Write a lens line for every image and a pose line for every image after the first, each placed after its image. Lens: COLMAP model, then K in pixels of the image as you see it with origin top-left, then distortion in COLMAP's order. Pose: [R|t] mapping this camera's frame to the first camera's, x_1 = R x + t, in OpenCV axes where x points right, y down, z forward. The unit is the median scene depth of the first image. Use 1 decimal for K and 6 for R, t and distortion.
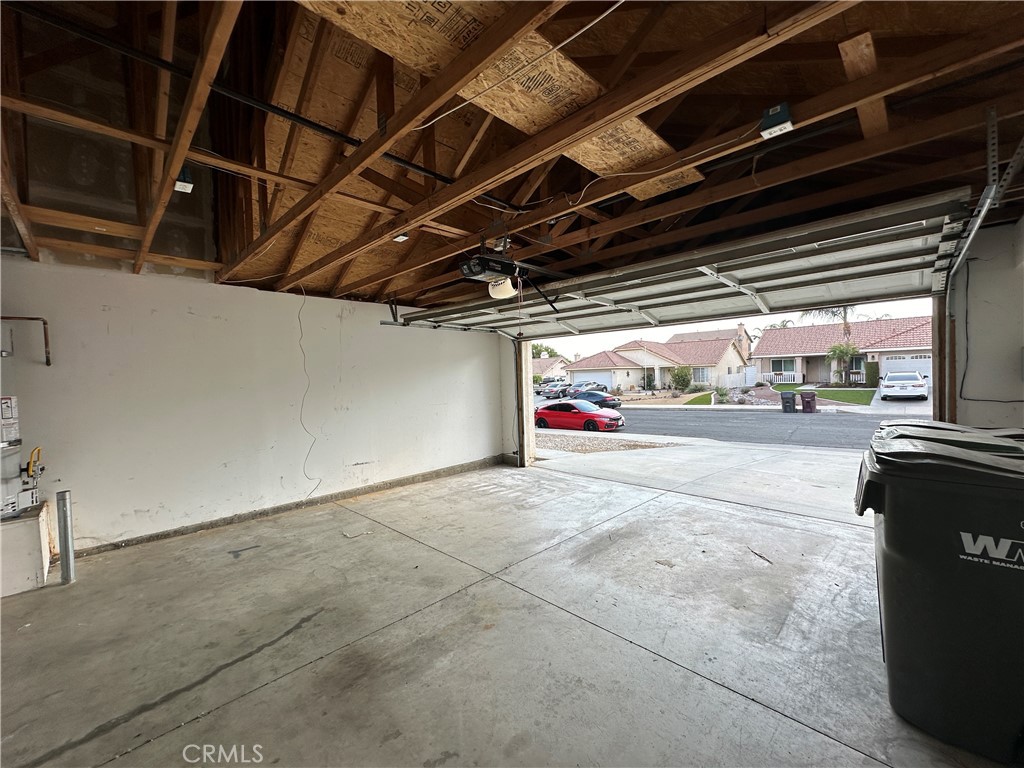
lens RADIAL K [[410.6, 0, 511.8], [0, 410.6, 385.4], [0, 0, 1]] dist [-0.005101, 0.000635]
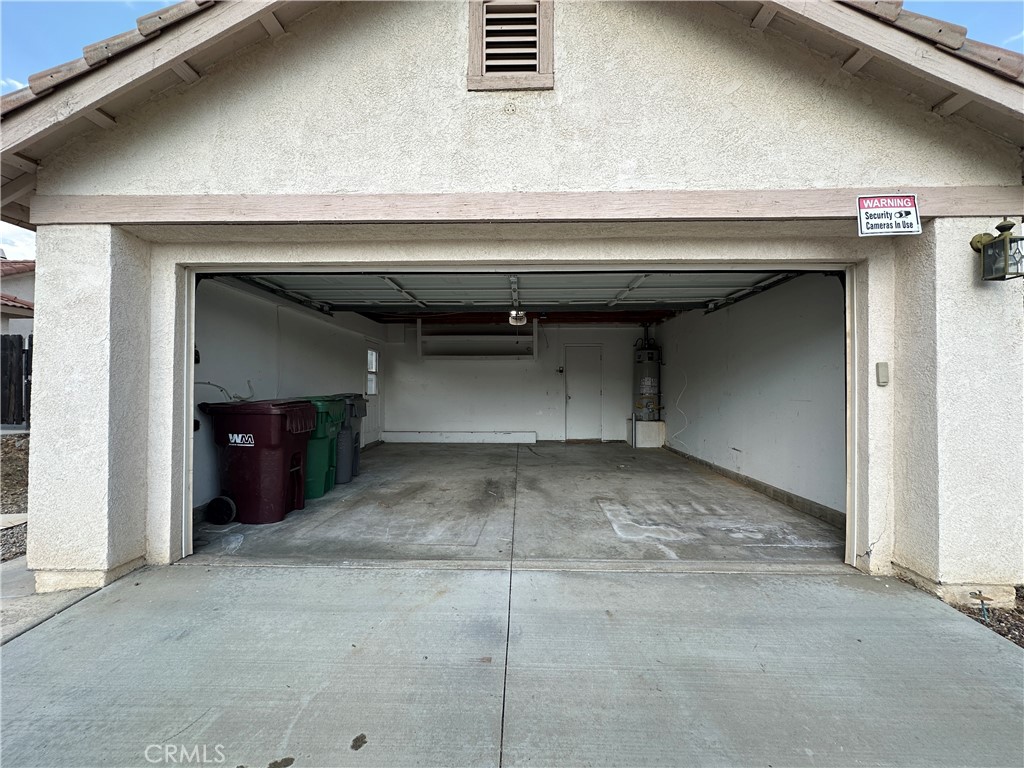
lens RADIAL K [[410.6, 0, 511.9], [0, 410.6, 384.0], [0, 0, 1]] dist [-0.005101, 0.000635]
pose [[-0.733259, 0.027332, -0.679400, 0.708883], [0.007856, 0.999466, 0.031729, -0.008959], [0.679905, 0.017928, -0.733081, 1.314007]]
